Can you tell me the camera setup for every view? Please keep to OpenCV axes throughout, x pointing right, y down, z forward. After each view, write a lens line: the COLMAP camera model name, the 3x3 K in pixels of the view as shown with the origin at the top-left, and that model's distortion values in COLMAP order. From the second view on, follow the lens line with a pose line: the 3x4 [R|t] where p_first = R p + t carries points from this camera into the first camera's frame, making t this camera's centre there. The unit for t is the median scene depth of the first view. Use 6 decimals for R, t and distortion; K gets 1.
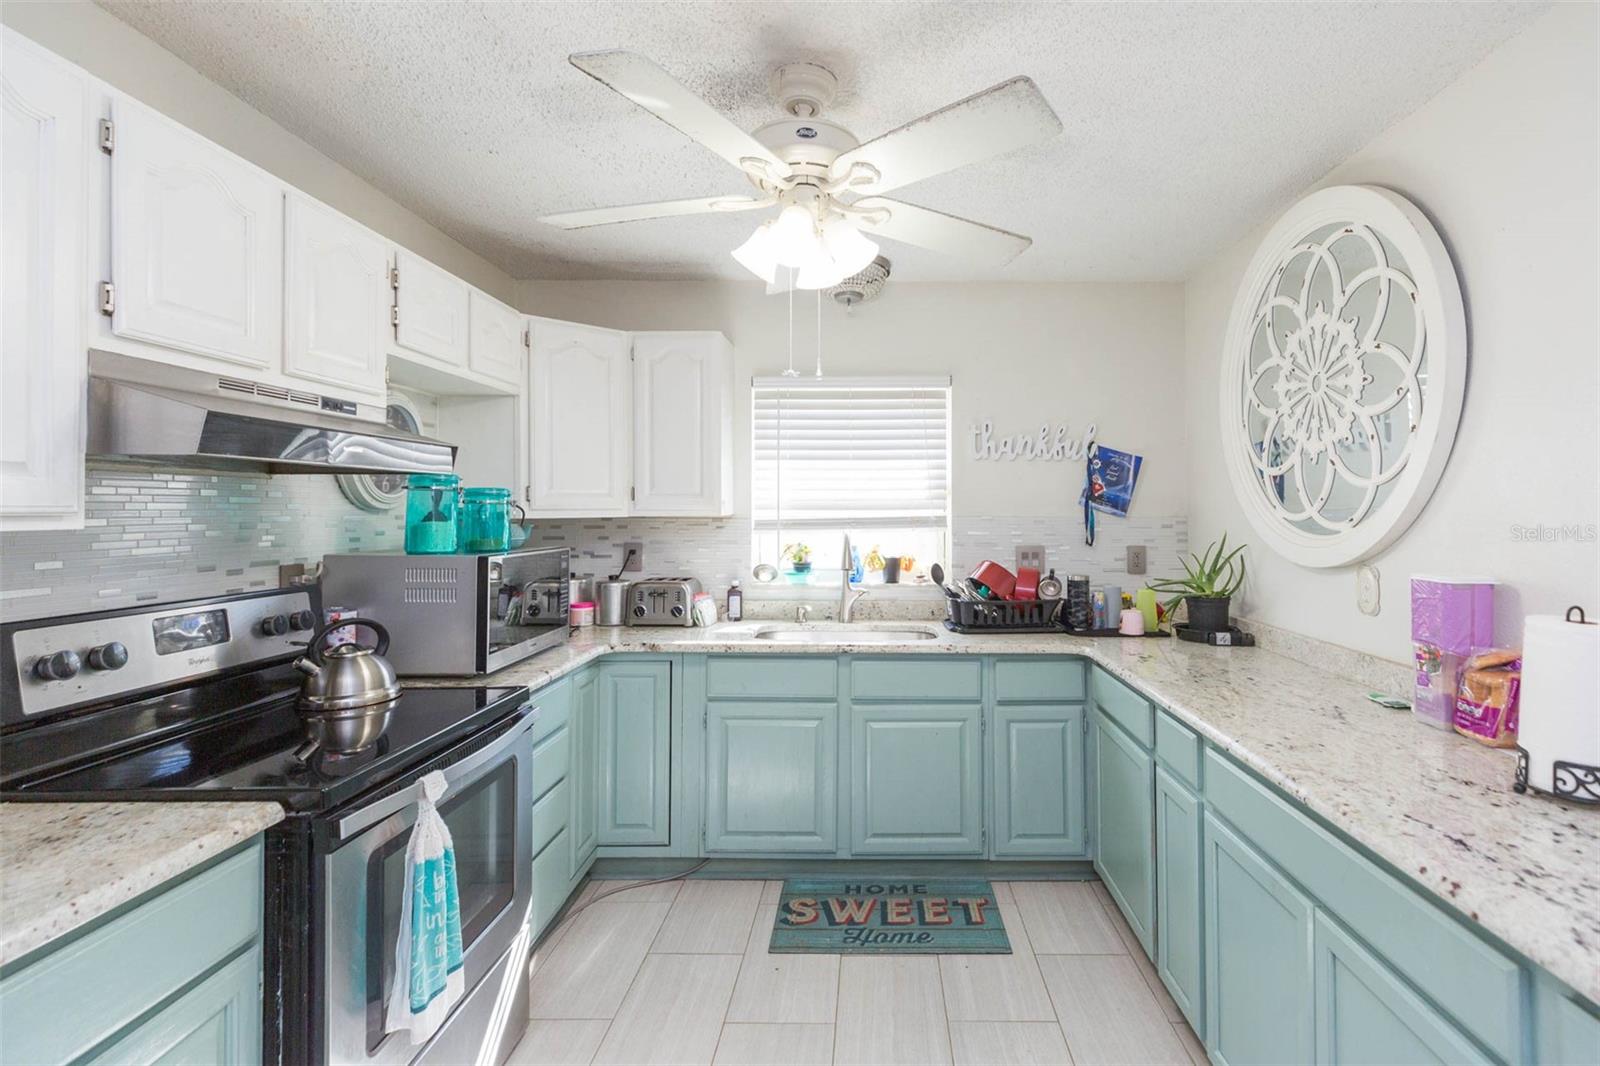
lens RADIAL K [[751.1, 0, 872.8], [0, 751.1, 480.0], [0, 0, 1]] dist [0.005301, -0.002194]
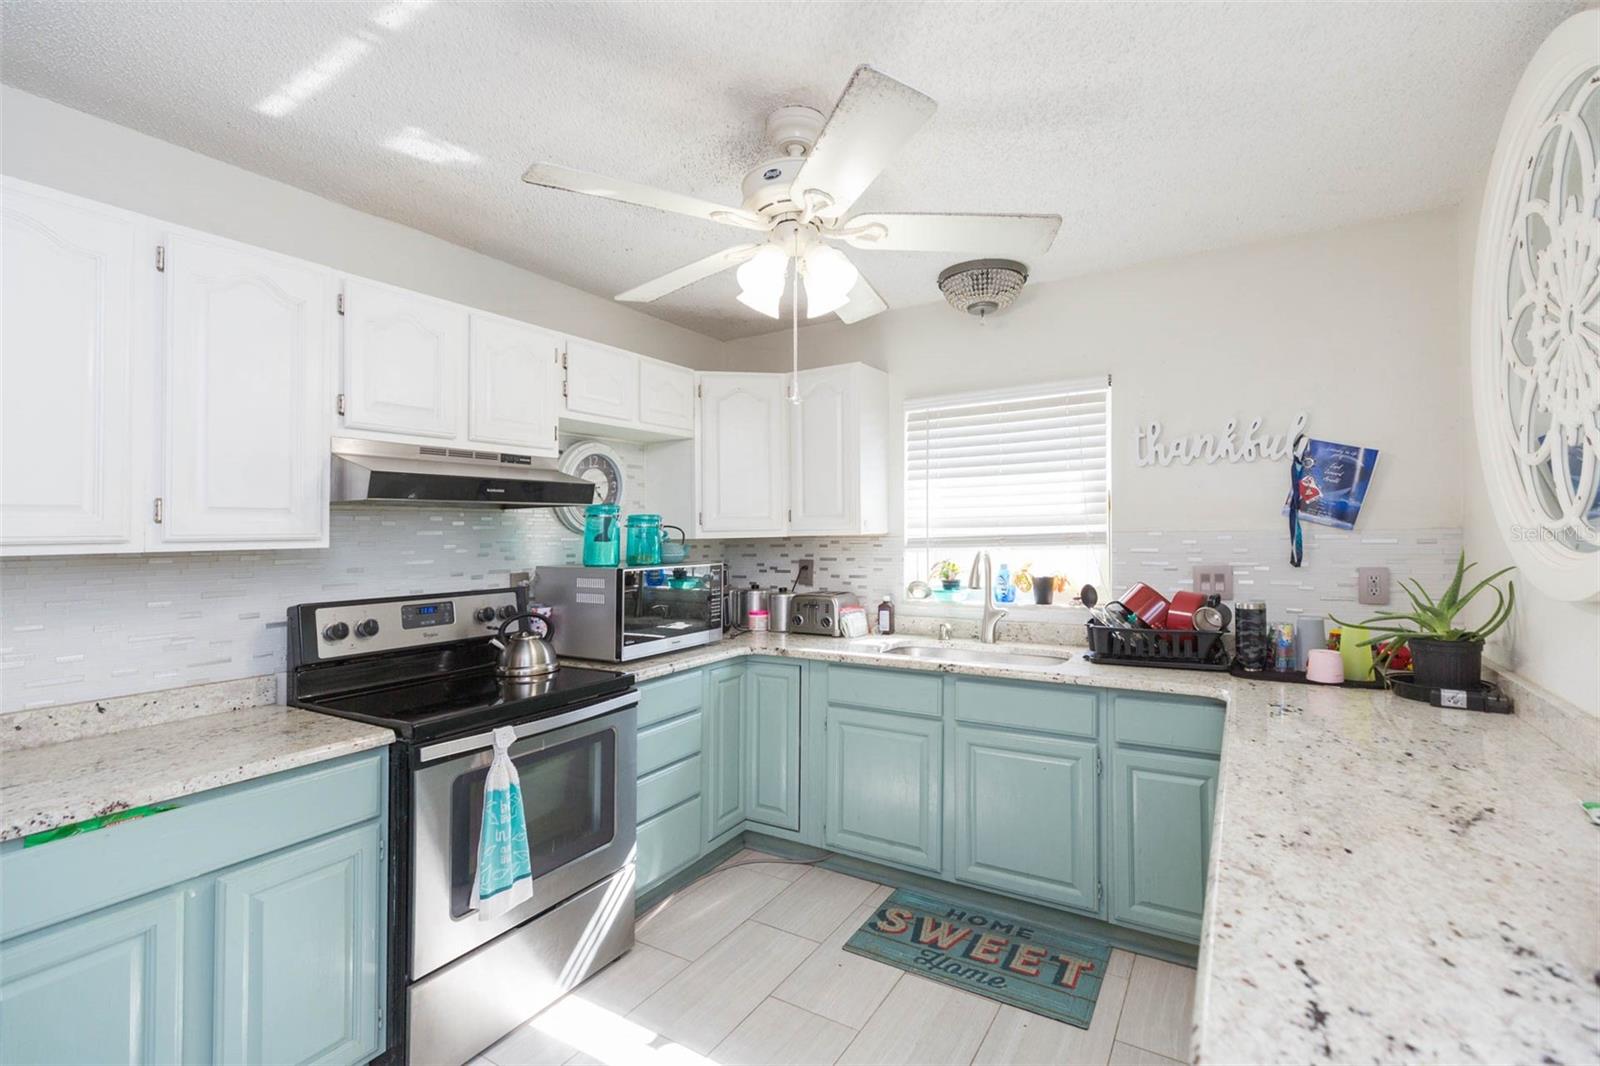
lens RADIAL K [[726.4, 0, 814.9], [0, 726.4, 498.9], [0, 0, 1]] dist [0.002699, -0.000901]
pose [[0.851096, -0.038492, -0.523597, 0.349338], [0.037055, 0.999226, -0.013225, 0.010197], [0.523701, -0.008146, 0.851863, 0.107371]]
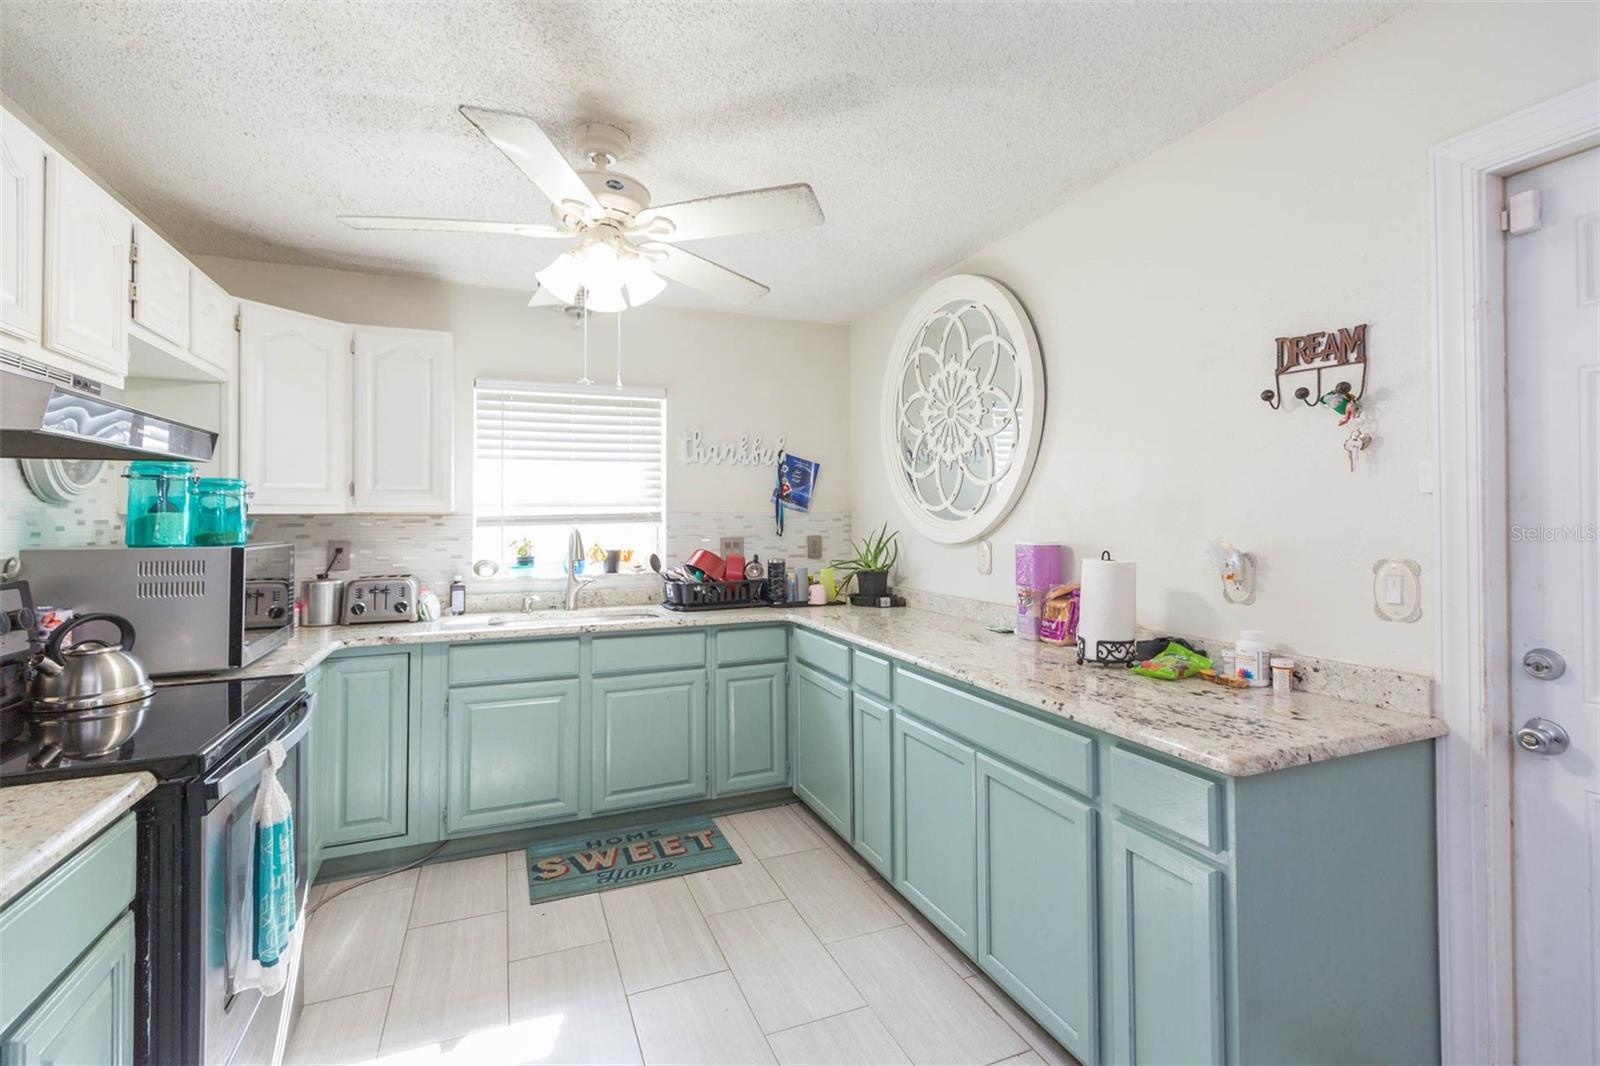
lens RADIAL K [[726.4, 0, 809.4], [0, 726.4, 479.7], [0, 0, 1]] dist [0.002699, -0.000901]
pose [[0.919541, 0.012811, 0.392785, -0.172909], [-0.007570, 0.999860, -0.014889, 0.018459], [-0.392921, 0.010718, 0.919510, -0.130539]]
